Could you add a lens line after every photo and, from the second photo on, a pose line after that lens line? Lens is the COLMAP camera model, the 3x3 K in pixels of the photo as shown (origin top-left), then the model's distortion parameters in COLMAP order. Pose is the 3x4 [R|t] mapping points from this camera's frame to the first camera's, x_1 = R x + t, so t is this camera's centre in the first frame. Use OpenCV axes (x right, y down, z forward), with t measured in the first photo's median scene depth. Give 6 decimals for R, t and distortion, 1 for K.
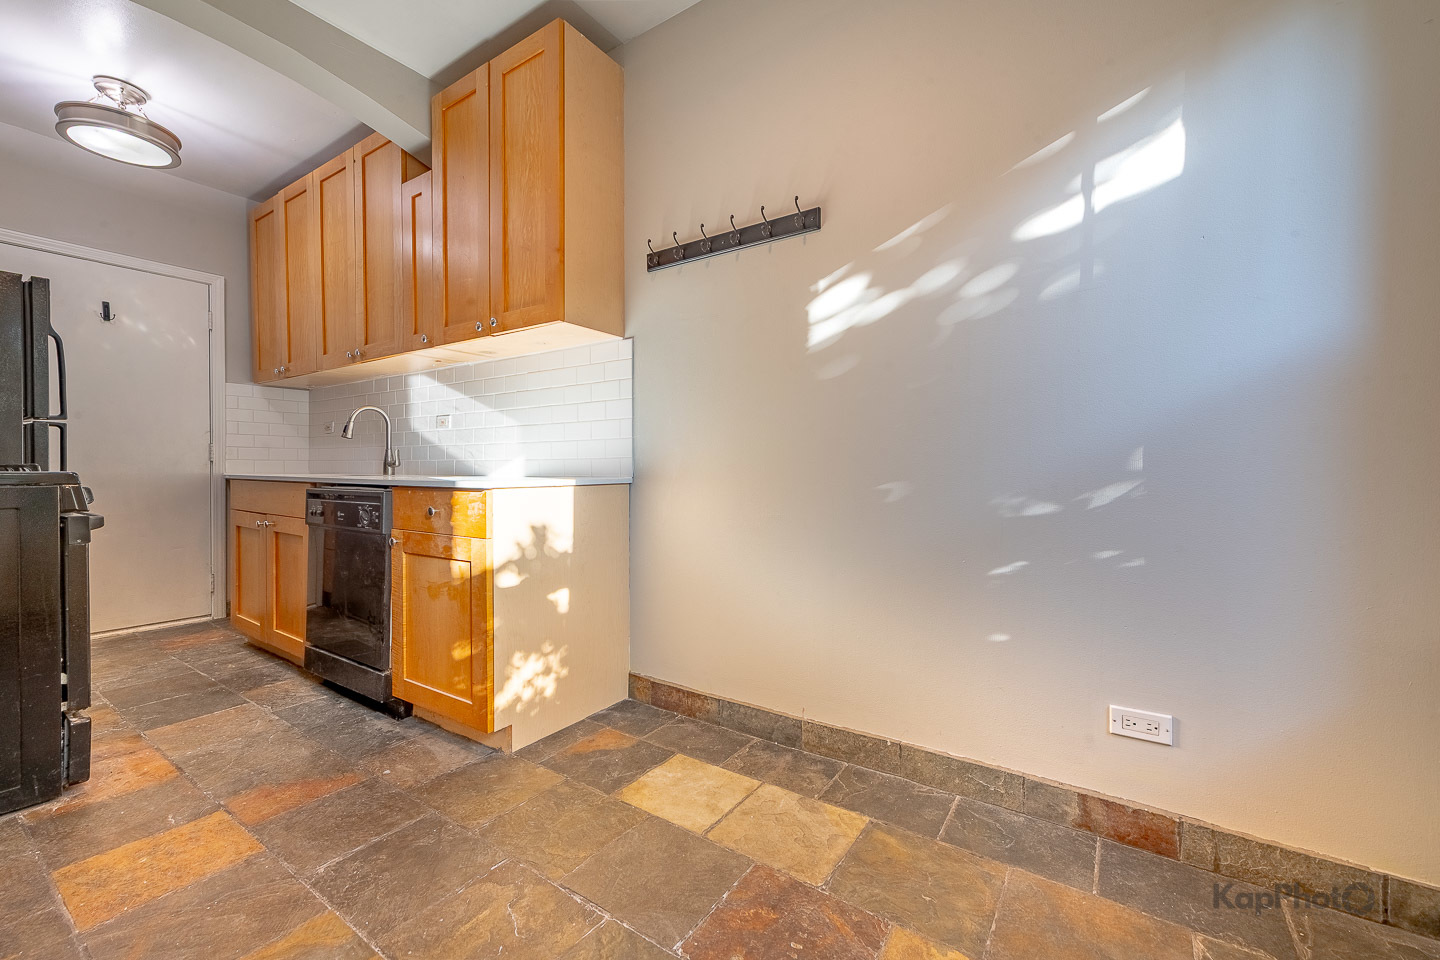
lens RADIAL K [[617.4, 0, 710.4], [0, 617.4, 467.6], [0, 0, 1]] dist [0.021436, -0.009049]
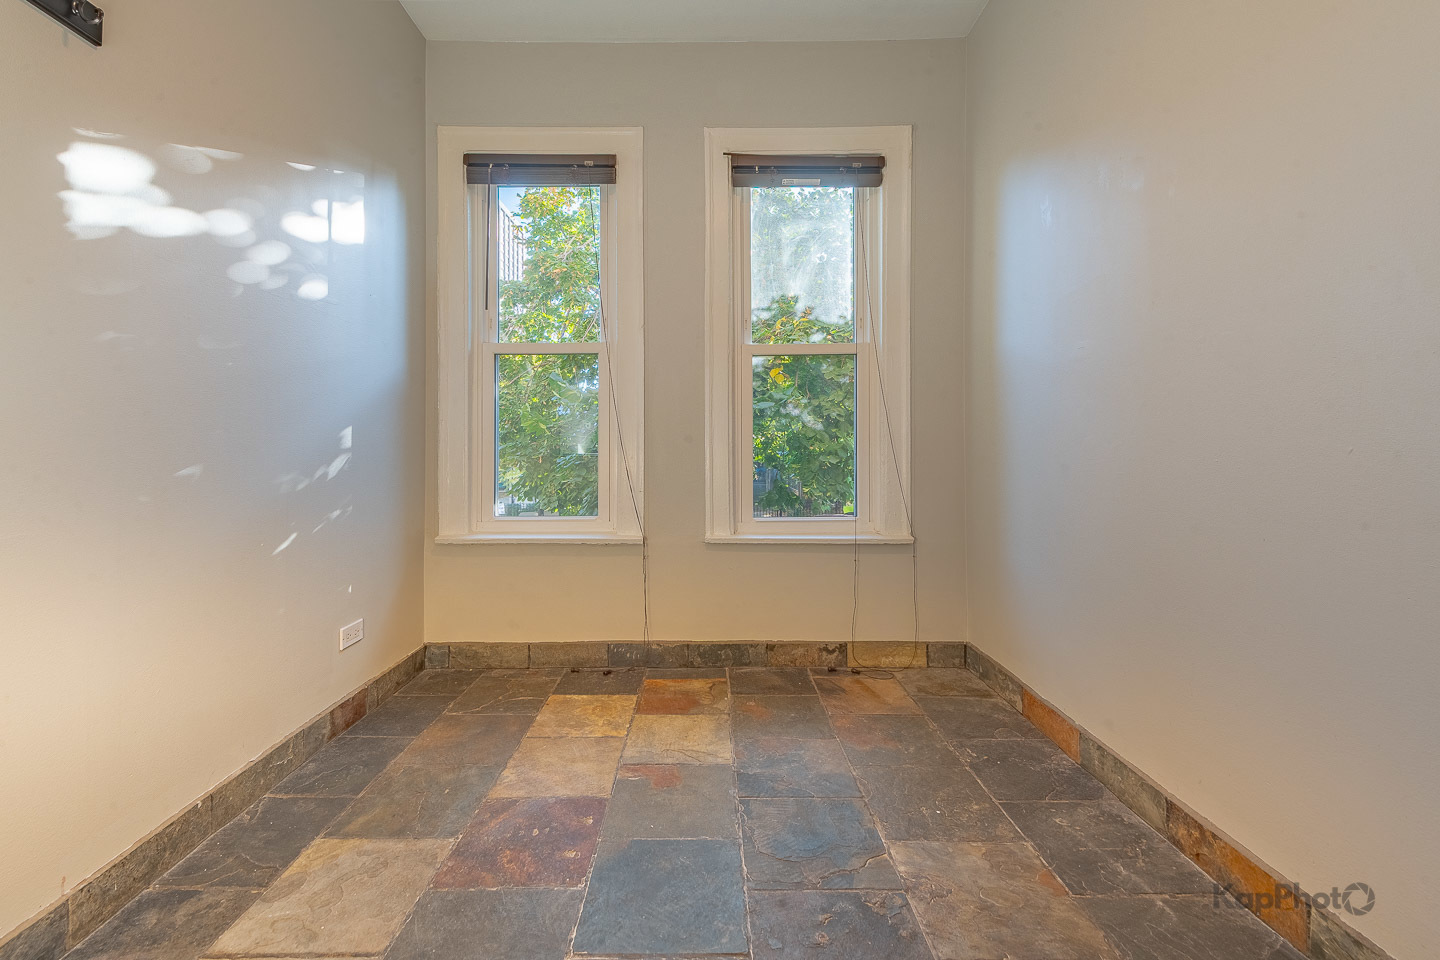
lens RADIAL K [[565.1, 0, 689.2], [0, 565.1, 448.0], [0, 0, 1]] dist [0.000818, -0.001111]
pose [[-0.544641, 0.002851, 0.838664, -0.660880], [0.000134, 0.999995, -0.003313, 0.008104], [-0.838669, -0.001692, -0.544638, 0.925362]]
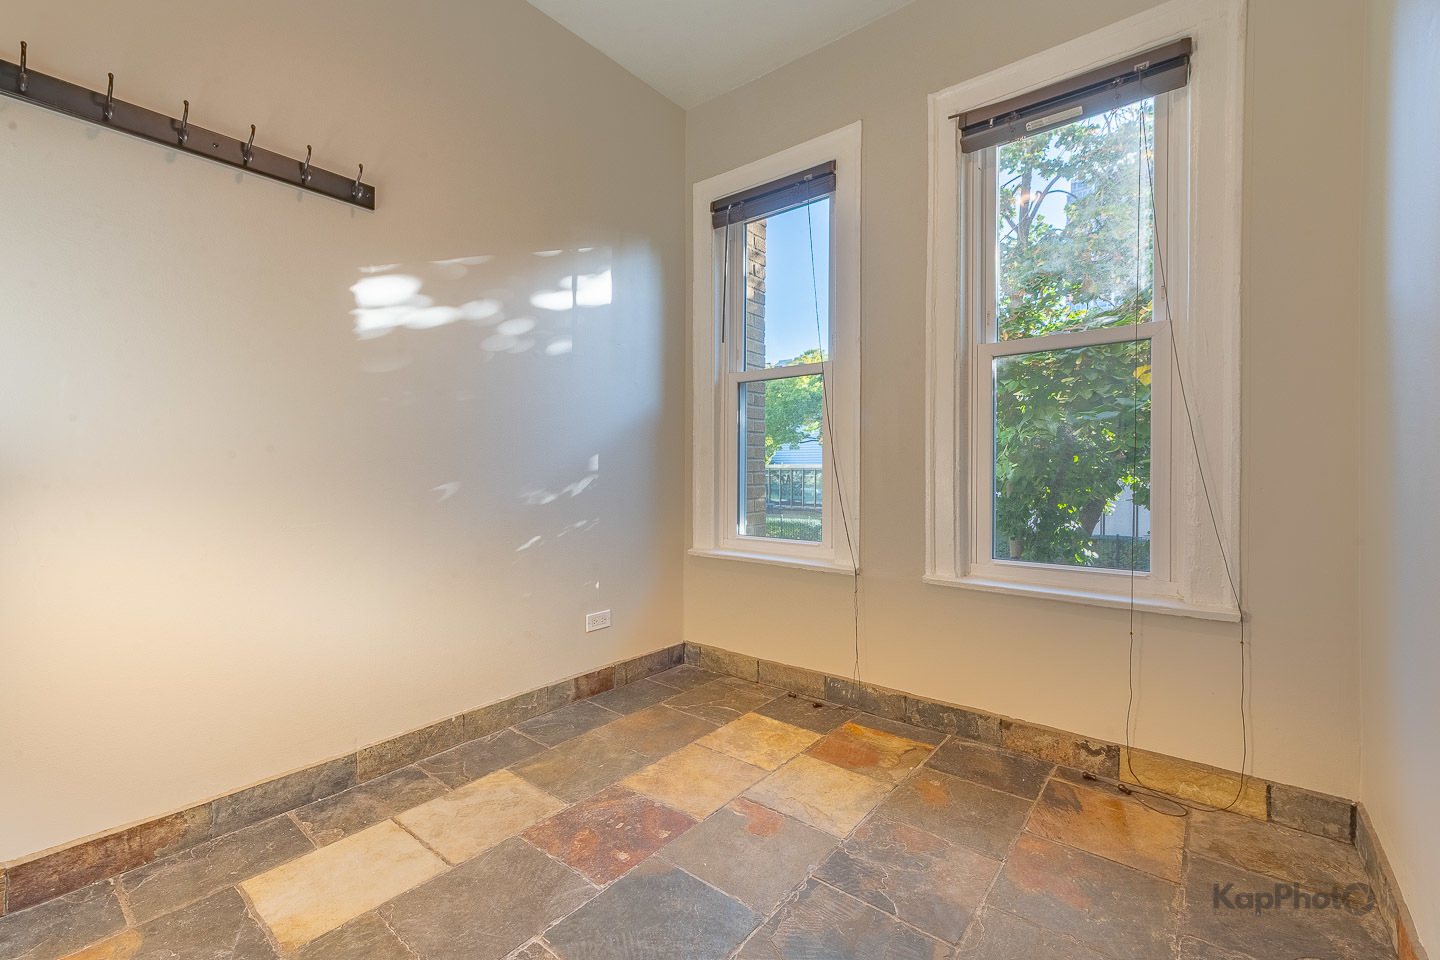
lens RADIAL K [[569.1, 0, 750.5], [0, 569.1, 476.3], [0, 0, 1]] dist [-0.000384, -0.000567]
pose [[0.048046, -0.013281, 0.998757, -0.729301], [-0.004796, 0.999897, 0.013526, -0.003651], [-0.998834, -0.005440, 0.047977, 0.453120]]
